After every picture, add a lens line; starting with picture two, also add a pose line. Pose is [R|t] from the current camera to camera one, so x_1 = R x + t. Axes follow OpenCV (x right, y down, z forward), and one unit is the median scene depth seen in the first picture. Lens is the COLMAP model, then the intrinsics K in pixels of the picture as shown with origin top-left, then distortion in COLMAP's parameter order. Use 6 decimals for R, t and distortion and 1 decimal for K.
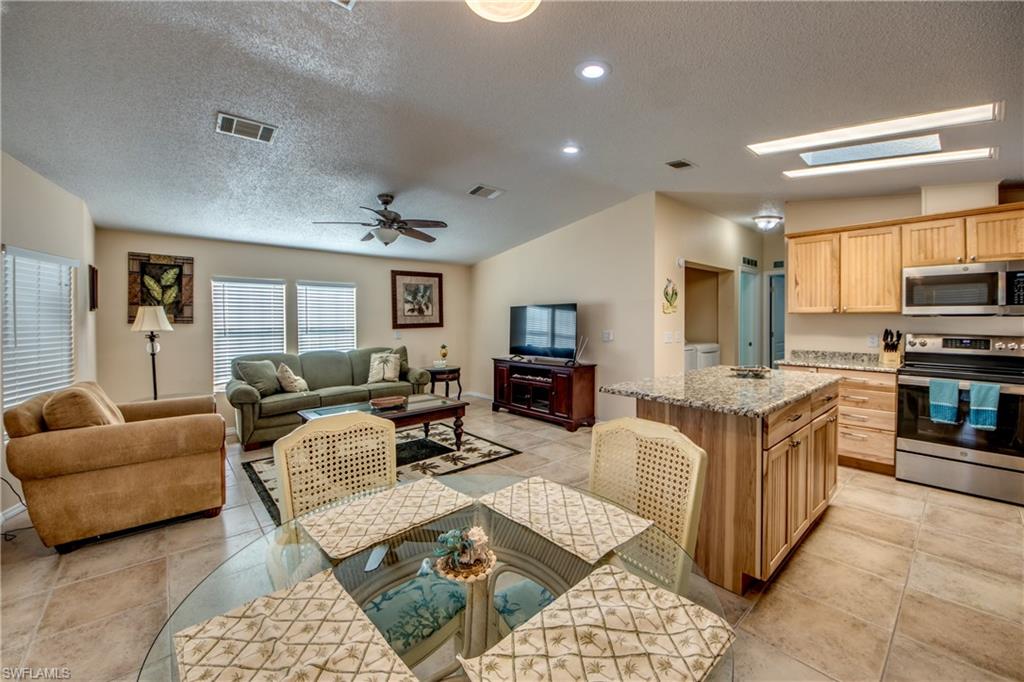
lens RADIAL K [[396.7, 0, 508.3], [0, 396.7, 325.6], [0, 0, 1]] dist [-0.006460, -0.000253]
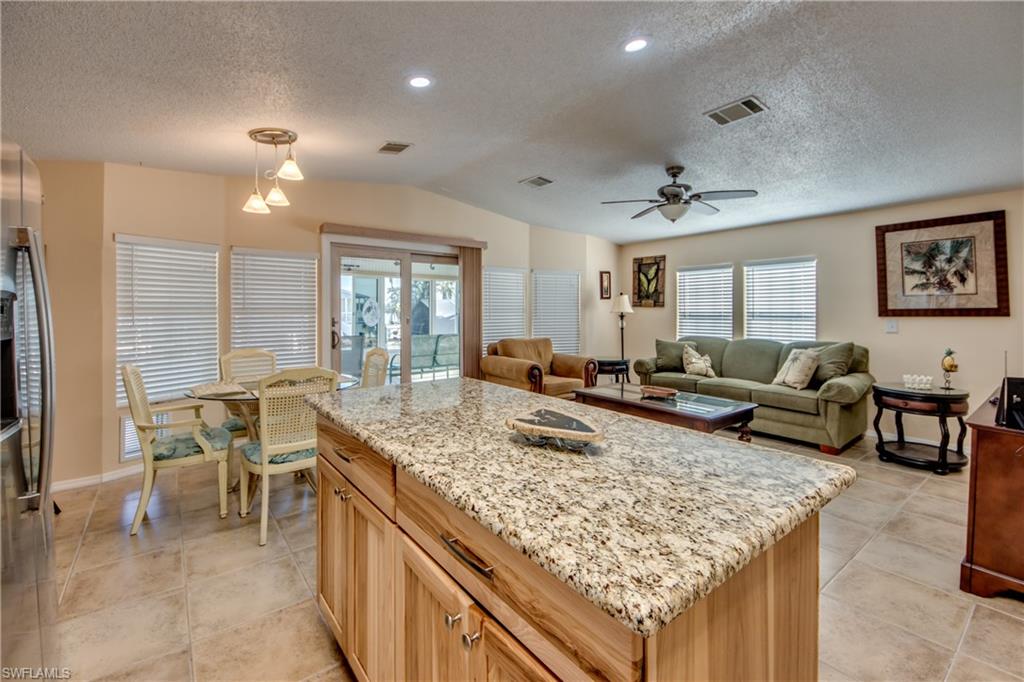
lens RADIAL K [[440.1, 0, 514.0], [0, 440.1, 306.3], [0, 0, 1]] dist [0.033868, -0.029753]
pose [[-0.054912, 0.001497, -0.998490, 0.655949], [-0.006982, 0.999974, 0.001883, -0.008000], [0.998467, 0.007074, -0.054900, 0.620610]]
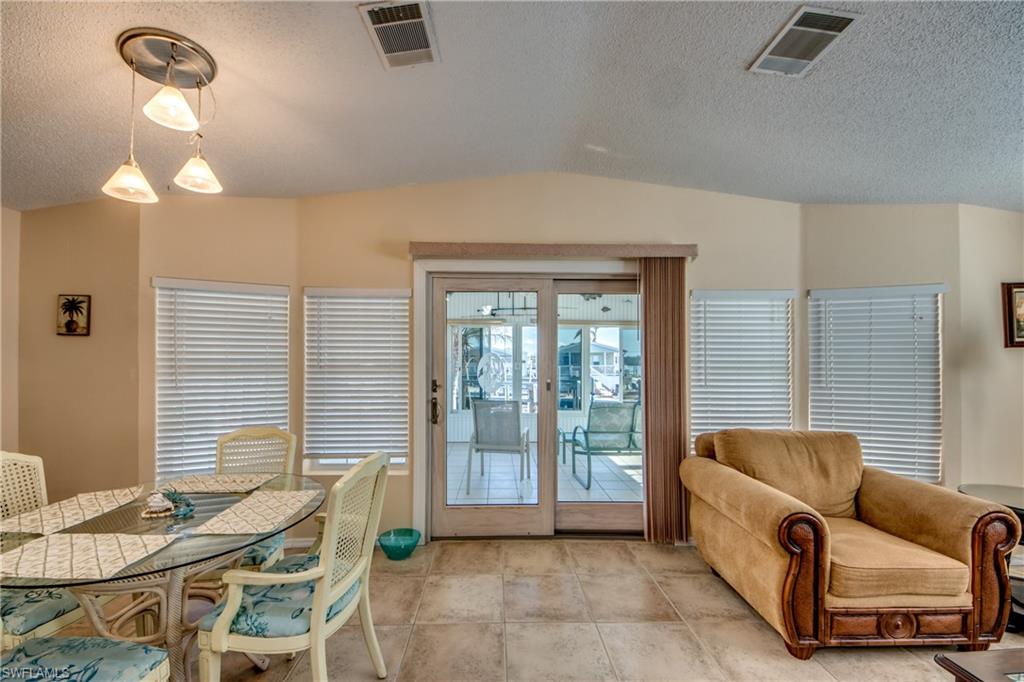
lens RADIAL K [[392.4, 0, 496.3], [0, 392.4, 358.4], [0, 0, 1]] dist [0.018646, -0.014760]
pose [[-0.657733, -0.000648, -0.753251, 0.051726], [-0.003452, 0.999992, 0.002154, -0.013000], [0.753243, 0.004017, -0.657730, 0.642856]]
